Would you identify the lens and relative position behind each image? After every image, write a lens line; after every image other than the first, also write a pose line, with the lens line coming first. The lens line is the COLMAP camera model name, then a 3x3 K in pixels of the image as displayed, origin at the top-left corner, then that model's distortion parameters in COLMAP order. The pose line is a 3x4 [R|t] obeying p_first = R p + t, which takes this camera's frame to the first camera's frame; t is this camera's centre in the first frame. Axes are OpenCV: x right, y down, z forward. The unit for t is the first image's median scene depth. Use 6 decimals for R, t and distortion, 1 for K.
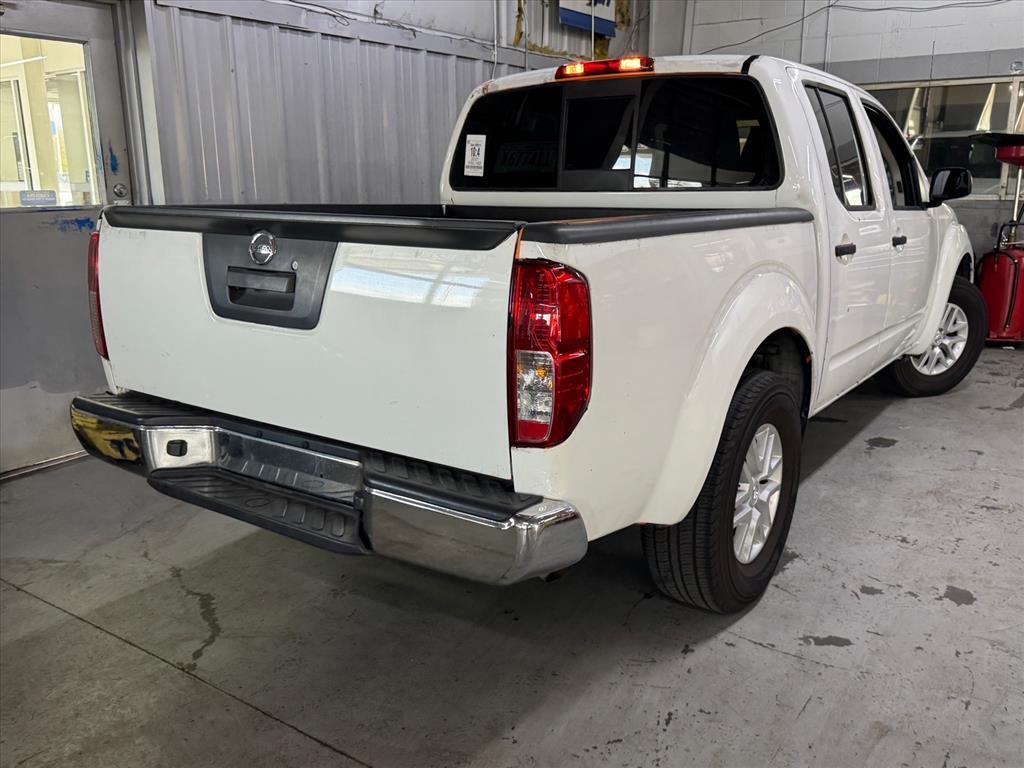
lens RADIAL K [[872.5, 0, 517.1], [0, 872.5, 393.8], [0, 0, 1]] dist [0.039762, -0.045623]
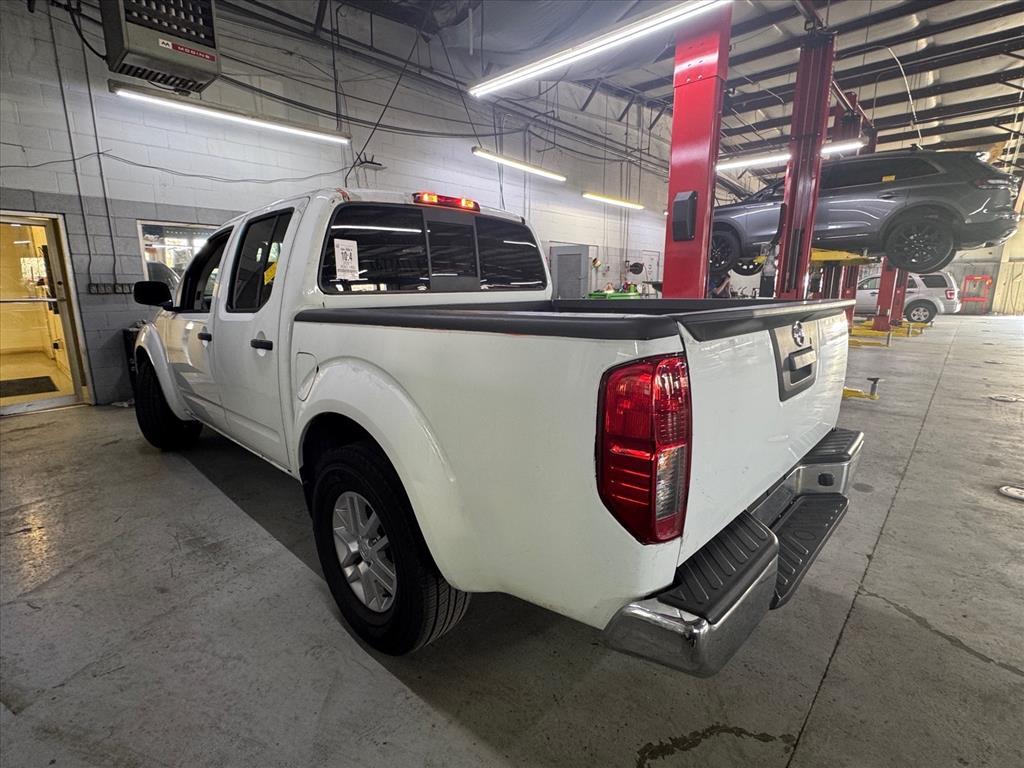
lens RADIAL K [[495.7, 0, 507.7], [0, 495.7, 383.5], [0, 0, 1]] dist [-0.002790, -0.000771]
pose [[0.137651, -0.183493, 0.973336, -0.753980], [0.240639, 0.959443, 0.146842, -0.216421], [-0.960804, 0.214009, 0.176224, 0.931024]]
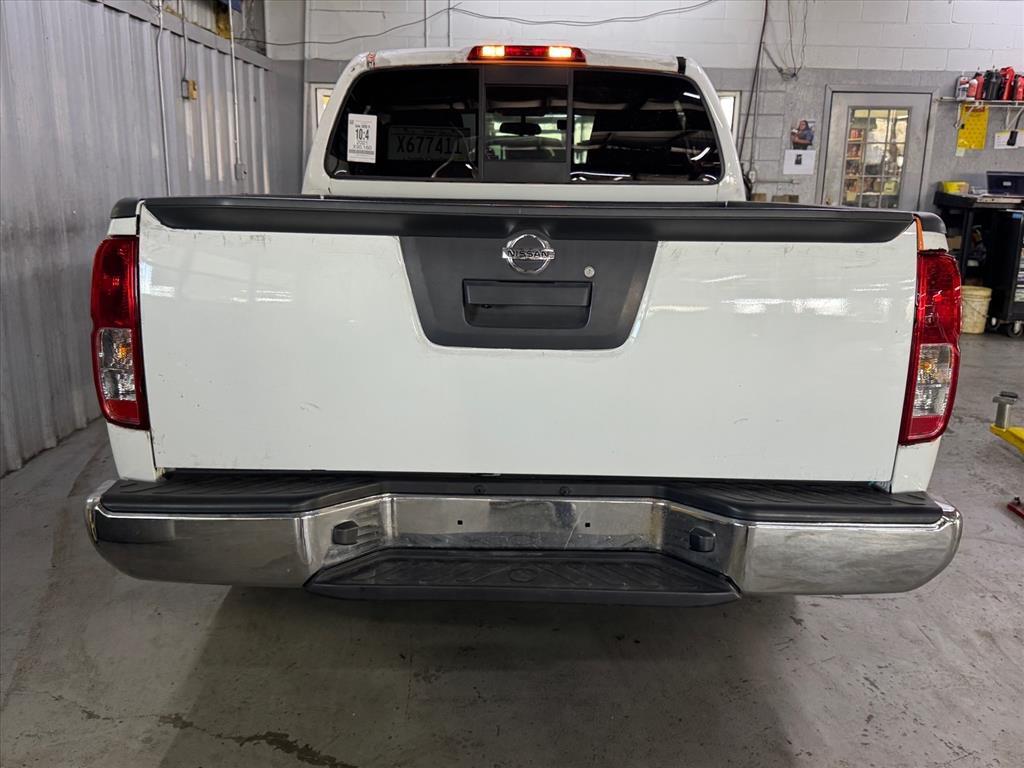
lens RADIAL K [[872.5, 0, 520.7], [0, 872.5, 375.3], [0, 0, 1]] dist [0.039762, -0.045623]
pose [[0.811317, -0.112062, 0.573765, -0.548756], [0.117861, 0.992657, 0.027217, -0.057265], [-0.572602, 0.045543, 0.818568, 0.267694]]
